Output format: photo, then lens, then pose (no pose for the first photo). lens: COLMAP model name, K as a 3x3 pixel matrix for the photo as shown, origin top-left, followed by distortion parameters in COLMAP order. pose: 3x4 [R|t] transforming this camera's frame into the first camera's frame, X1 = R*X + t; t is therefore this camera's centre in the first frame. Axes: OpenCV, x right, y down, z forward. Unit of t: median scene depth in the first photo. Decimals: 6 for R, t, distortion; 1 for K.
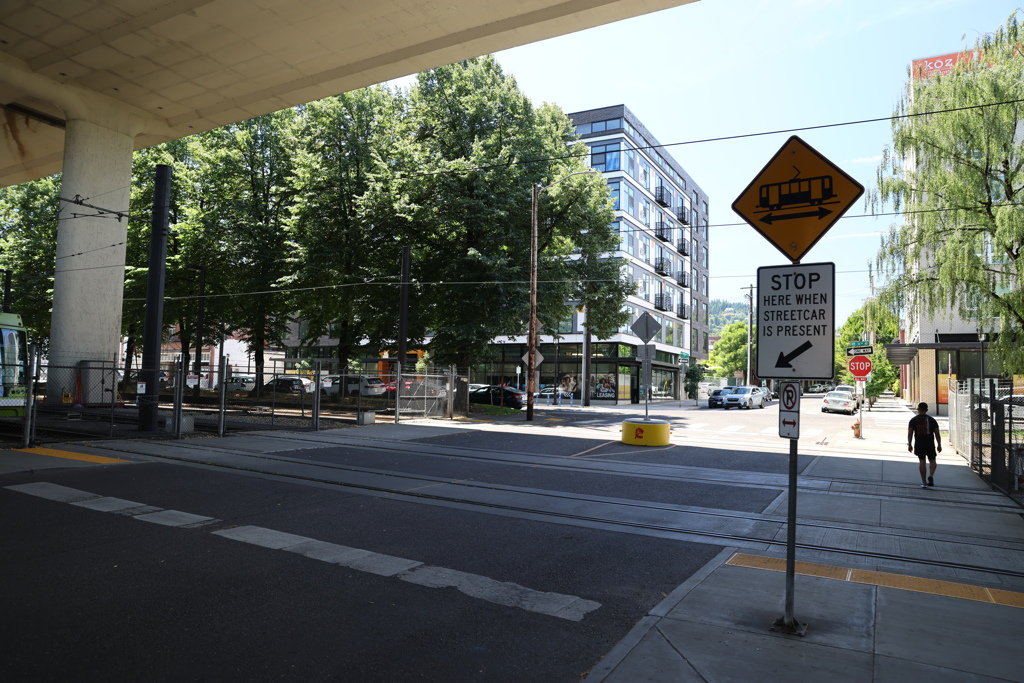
lens RADIAL K [[698.4, 0, 512.0], [0, 698.4, 341.5], [0, 0, 1]] dist [-0.111967, 0.095733]
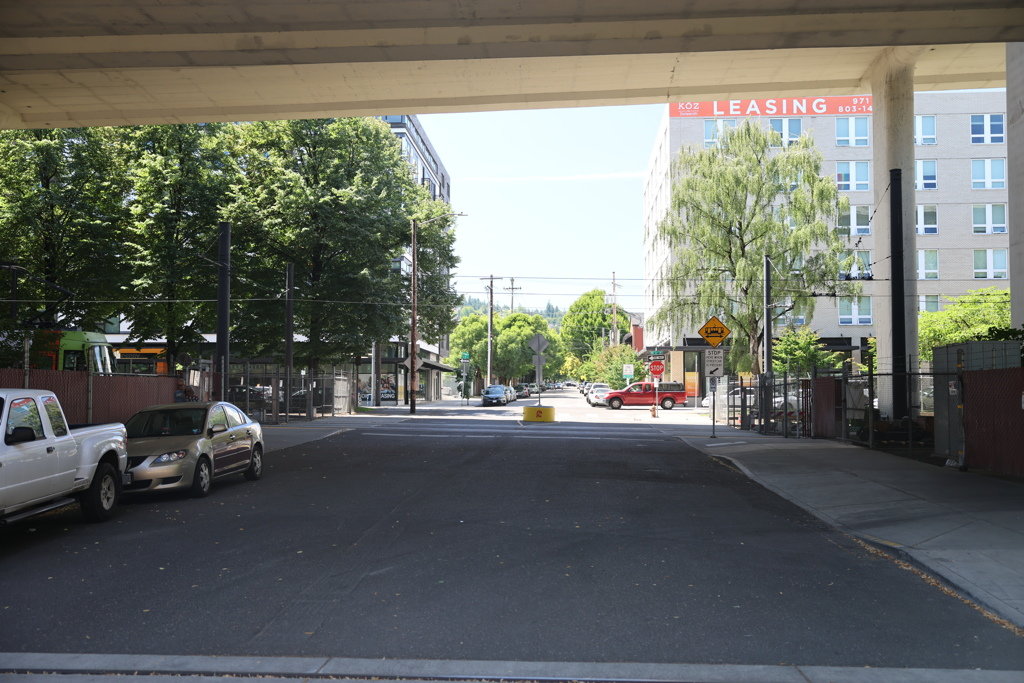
lens RADIAL K [[1056.6, 0, 512.0], [0, 1056.6, 341.5], [0, 0, 1]] dist [0.007748, 0.037208]
pose [[0.903837, 0.001646, 0.427874, -0.511526], [-0.009272, 0.999833, 0.015740, -0.037097], [-0.427777, -0.018193, 0.903701, -0.632556]]
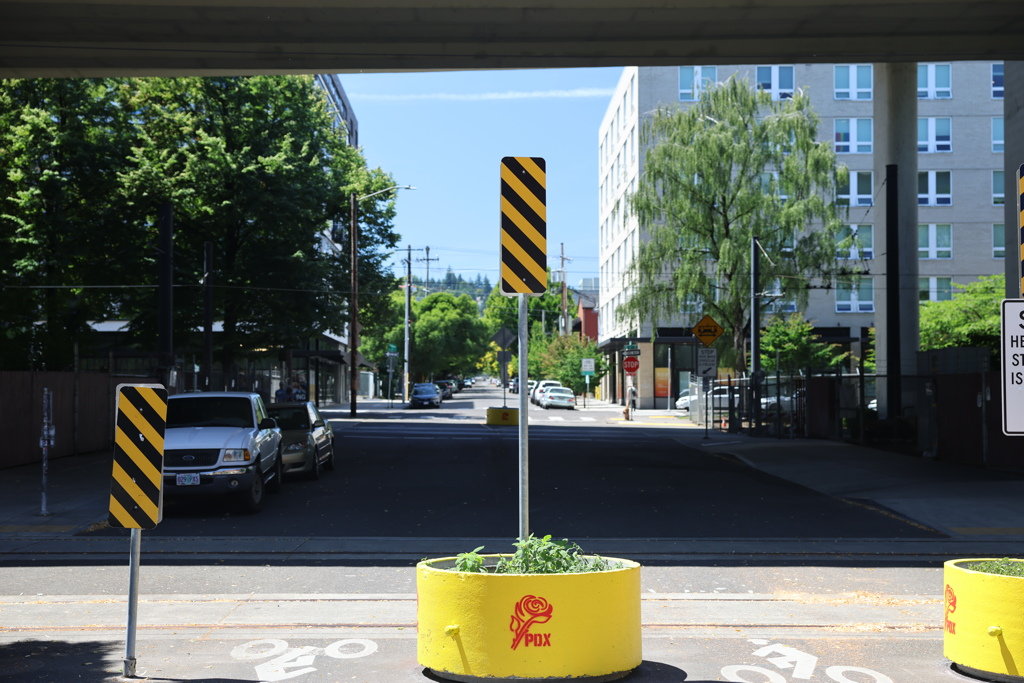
lens RADIAL K [[1448.4, 0, 512.0], [0, 1448.4, 341.5], [0, 0, 1]] dist [0.130923, -0.059589]
pose [[0.866855, -0.003004, 0.498552, -0.726313], [-0.012885, 0.999513, 0.028427, -0.057060], [-0.498395, -0.031066, 0.866394, -0.872218]]
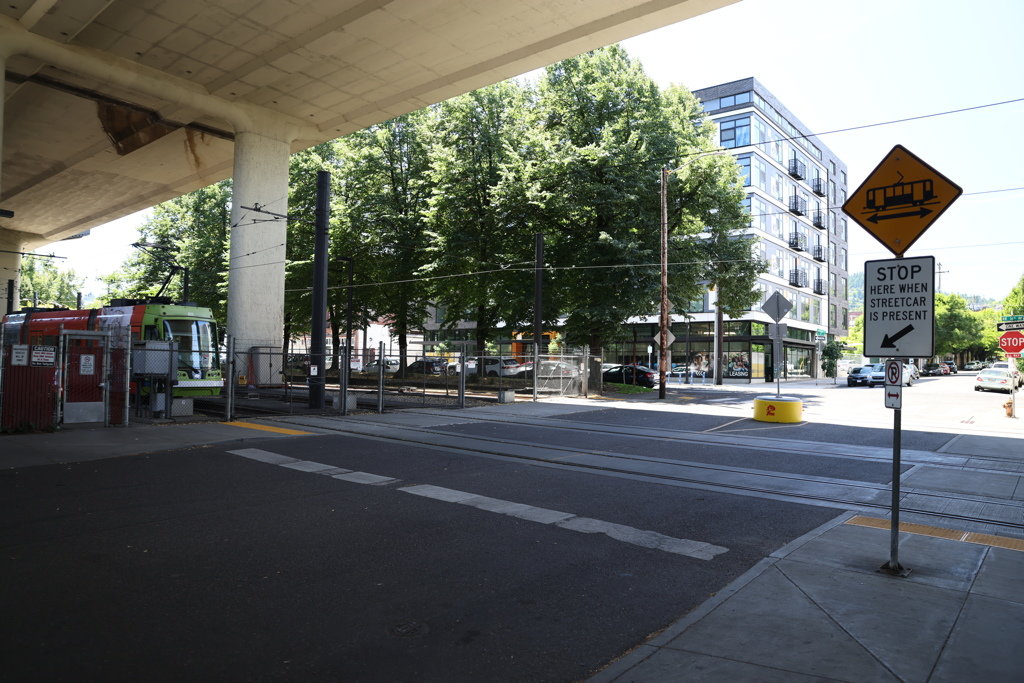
lens RADIAL K [[698.4, 0, 512.0], [0, 698.4, 341.5], [0, 0, 1]] dist [-0.111967, 0.095733]
pose [[0.982911, -0.014152, -0.183536, -0.002678], [0.019395, 0.999453, 0.026801, -0.002414], [0.183056, -0.029903, 0.982648, -0.037311]]
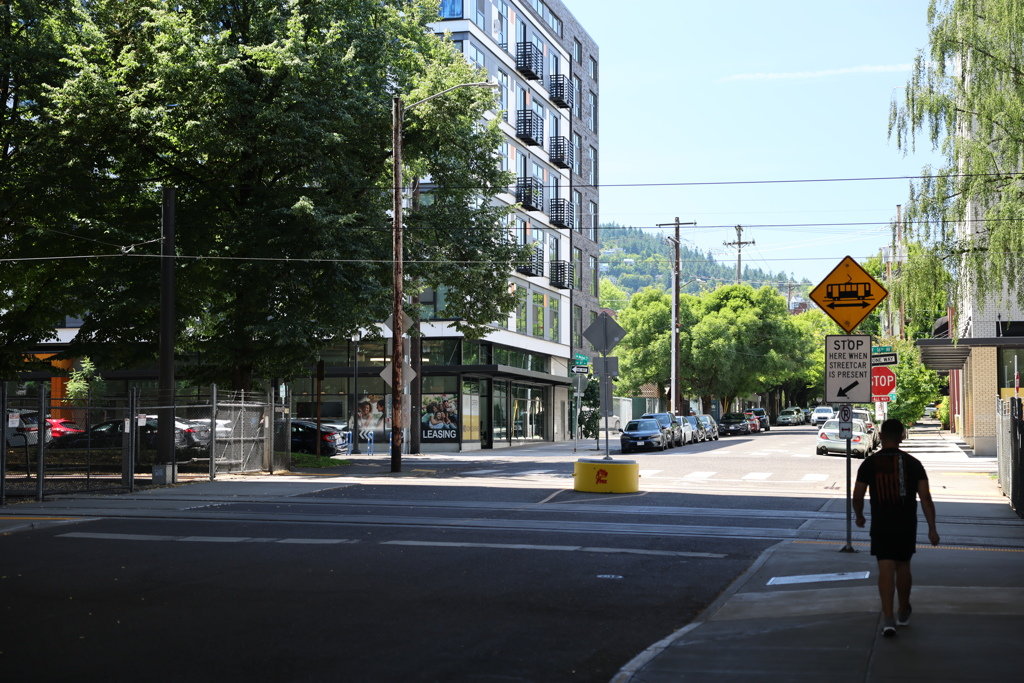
lens RADIAL K [[1670.2, 0, 512.0], [0, 1670.2, 341.5], [0, 0, 1]] dist [0.193709, 0.049766]
pose [[0.966354, -0.010683, 0.256993, -0.220109], [0.006537, 0.999834, 0.016982, -0.026283], [-0.257132, -0.014731, 0.966264, -0.422458]]
